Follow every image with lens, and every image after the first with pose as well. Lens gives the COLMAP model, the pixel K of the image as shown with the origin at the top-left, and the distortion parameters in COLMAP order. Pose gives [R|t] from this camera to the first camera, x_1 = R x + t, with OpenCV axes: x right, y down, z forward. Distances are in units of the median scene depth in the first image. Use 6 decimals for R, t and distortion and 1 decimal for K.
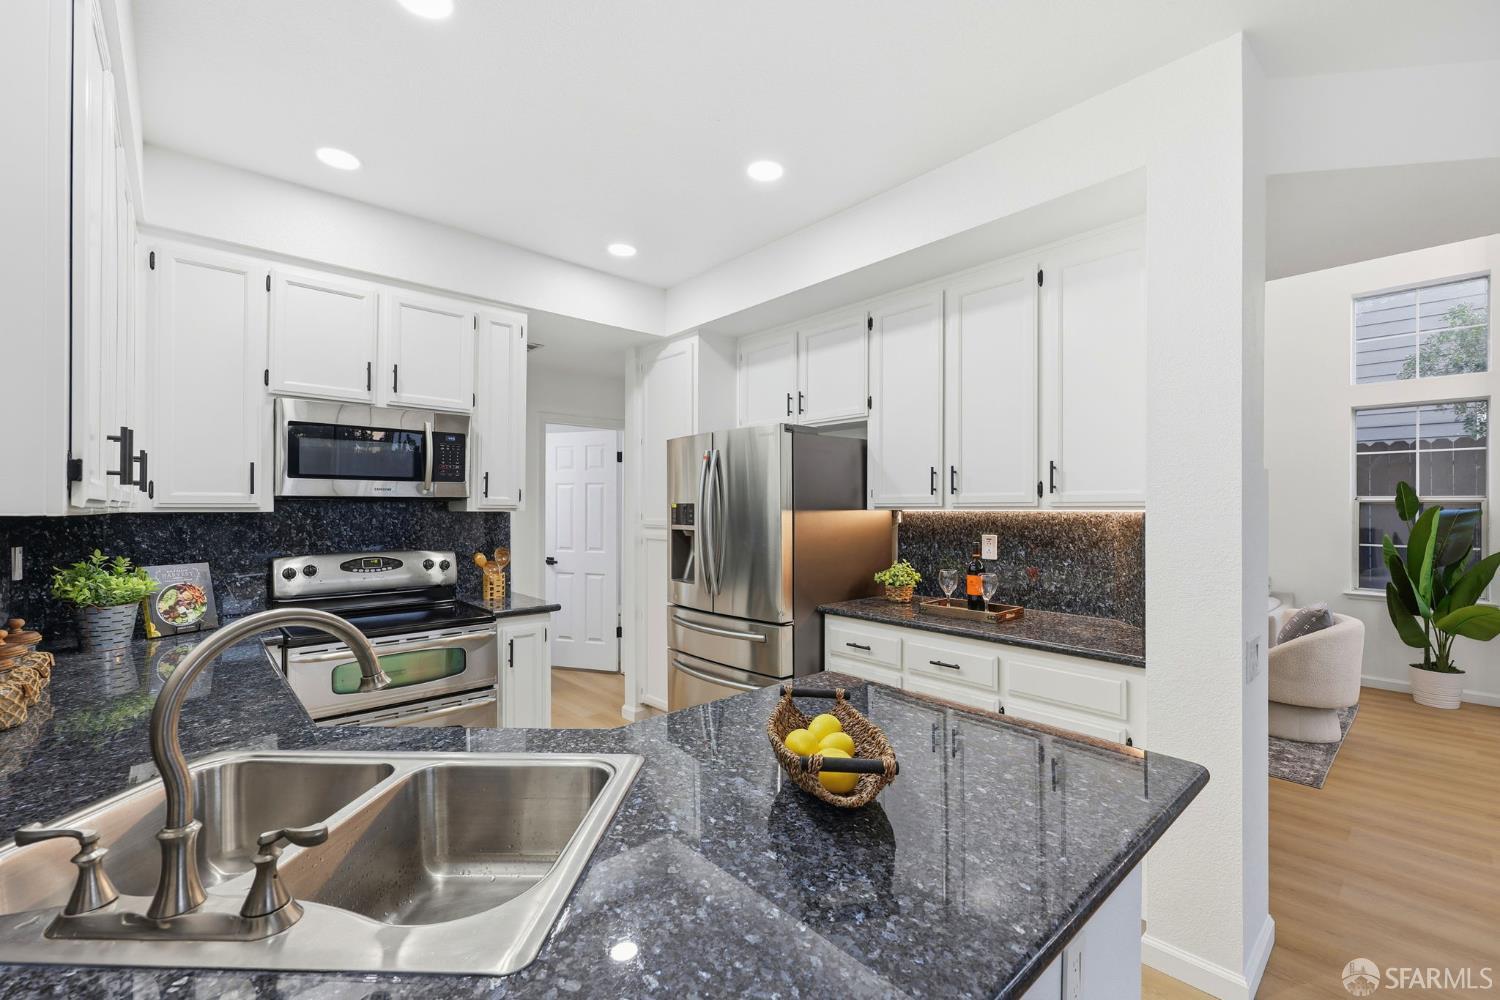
lens RADIAL K [[613.5, 0, 749.3], [0, 613.5, 508.9], [0, 0, 1]] dist [0.000693, -0.000282]
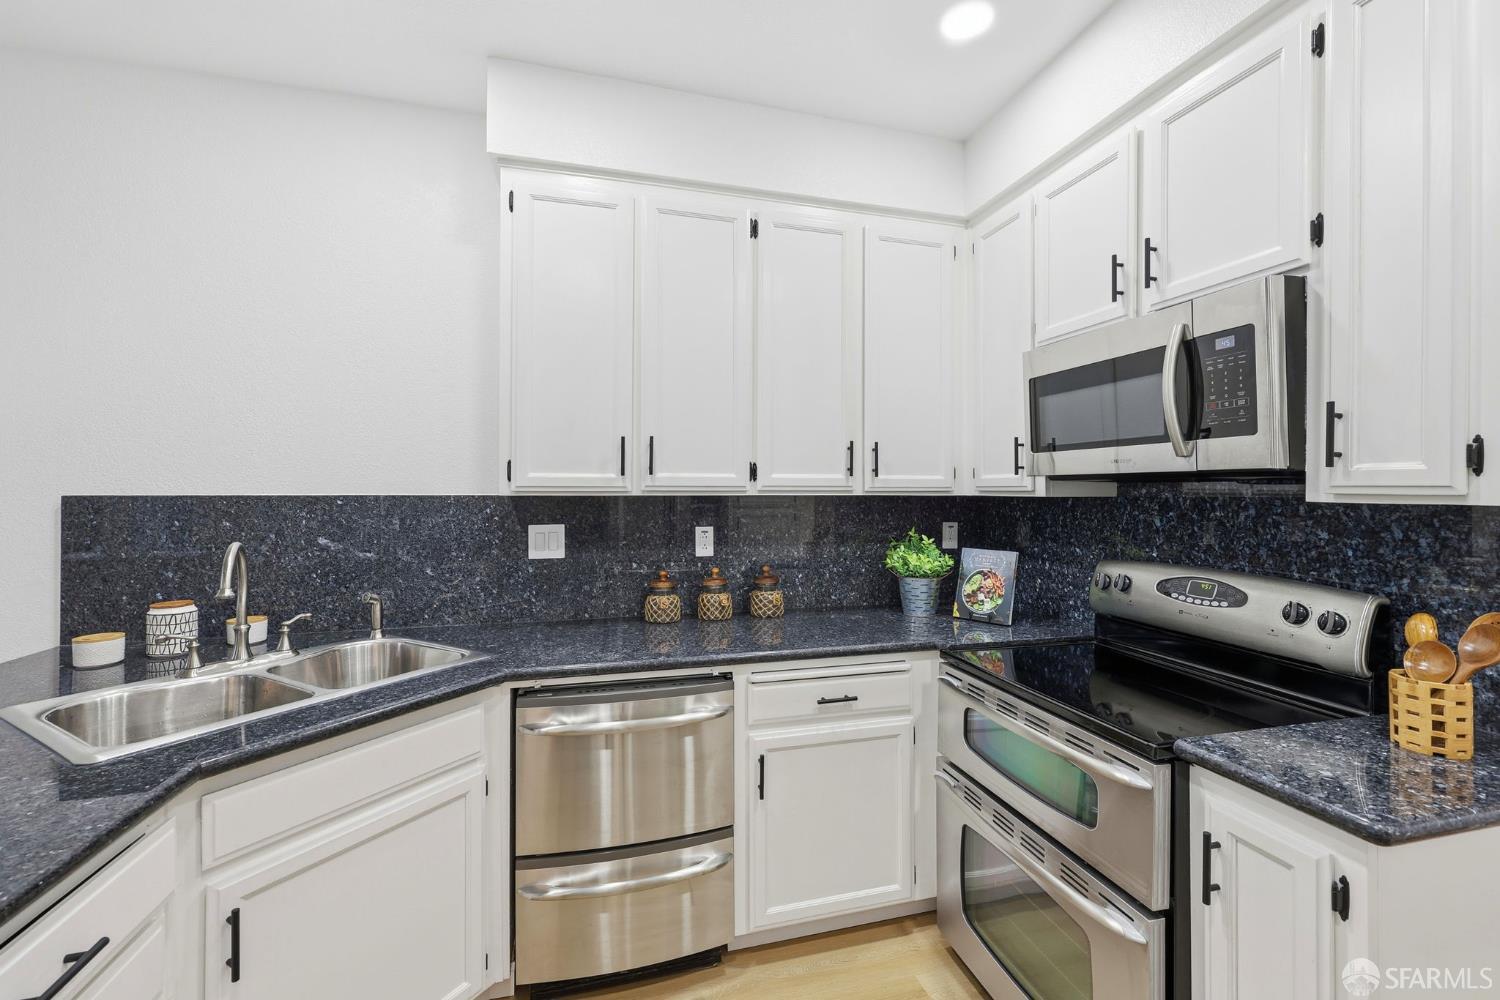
lens RADIAL K [[613.5, 0, 748.3], [0, 613.5, 487.0], [0, 0, 1]] dist [0.000693, -0.000282]
pose [[-0.454368, 0.000942, -0.890813, 0.109027], [0.006866, 0.999973, -0.002444, -0.009568], [0.890787, -0.007227, -0.454363, 1.102434]]
